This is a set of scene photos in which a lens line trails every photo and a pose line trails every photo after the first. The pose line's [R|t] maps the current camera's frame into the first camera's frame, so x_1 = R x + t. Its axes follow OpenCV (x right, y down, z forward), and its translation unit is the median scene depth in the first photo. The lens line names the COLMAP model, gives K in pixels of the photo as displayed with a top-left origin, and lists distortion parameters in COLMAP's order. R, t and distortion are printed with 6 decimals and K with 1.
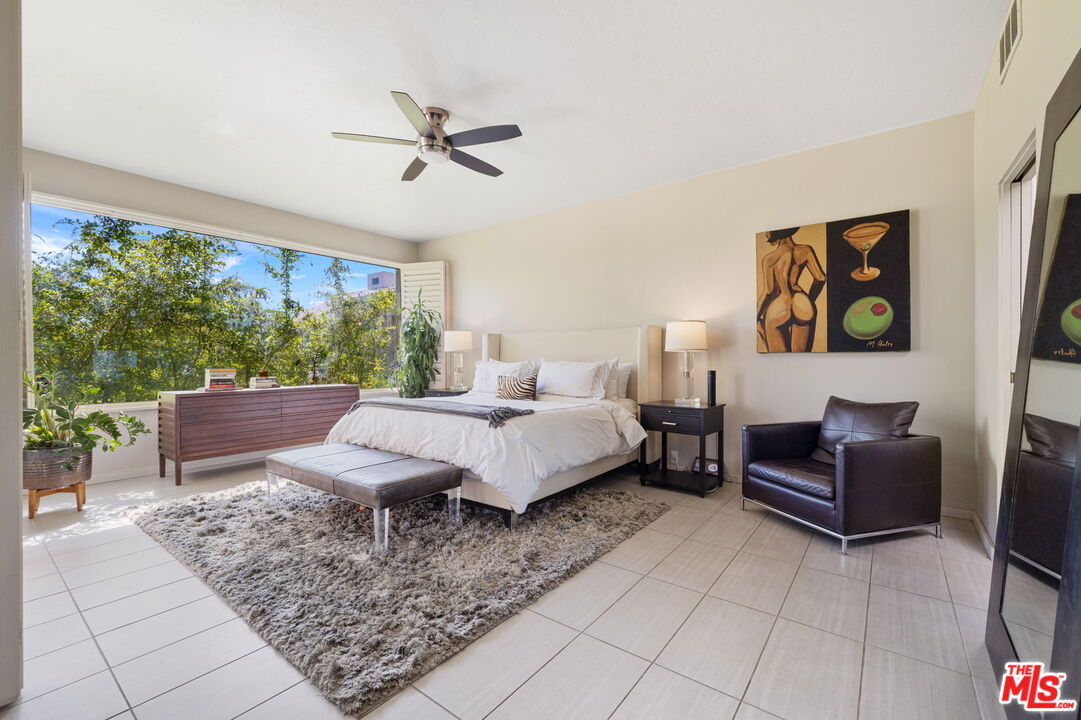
lens RADIAL K [[456.2, 0, 541.8], [0, 456.2, 356.3], [0, 0, 1]] dist [-0.001155, 0.000051]
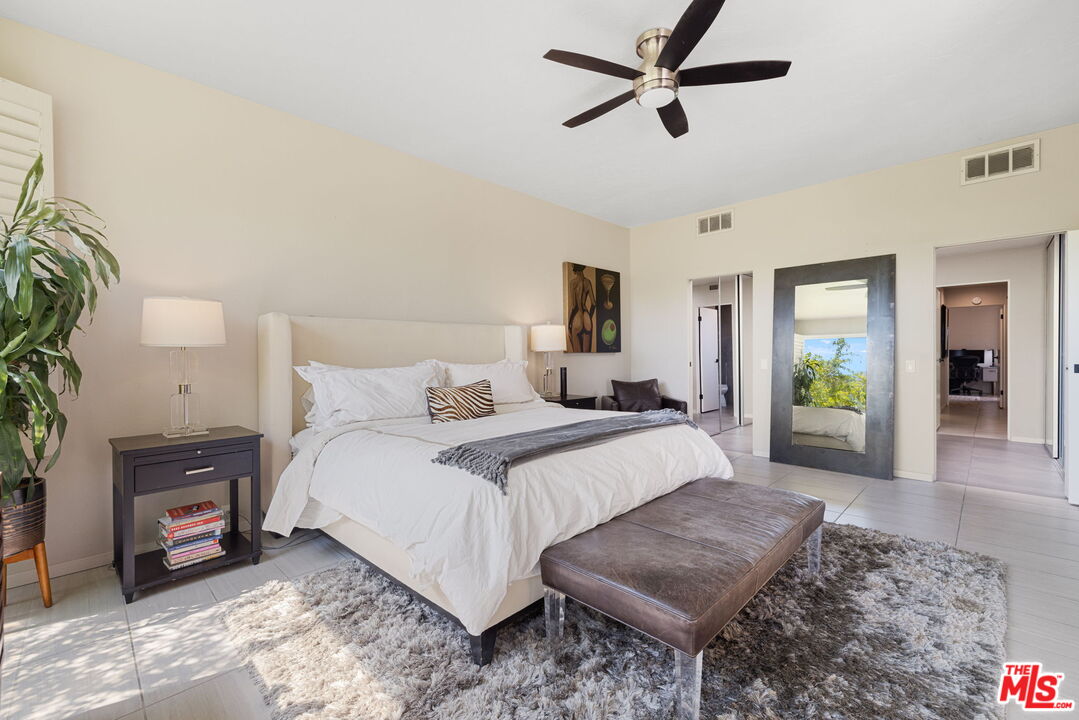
lens RADIAL K [[455.3, 0, 540.8], [0, 455.3, 356.3], [0, 0, 1]] dist [-0.001155, 0.000051]
pose [[0.125499, -0.007600, 0.992065, -0.884831], [0.001564, 0.999971, 0.007463, -0.007214], [-0.992093, 0.000615, 0.125507, 0.953079]]
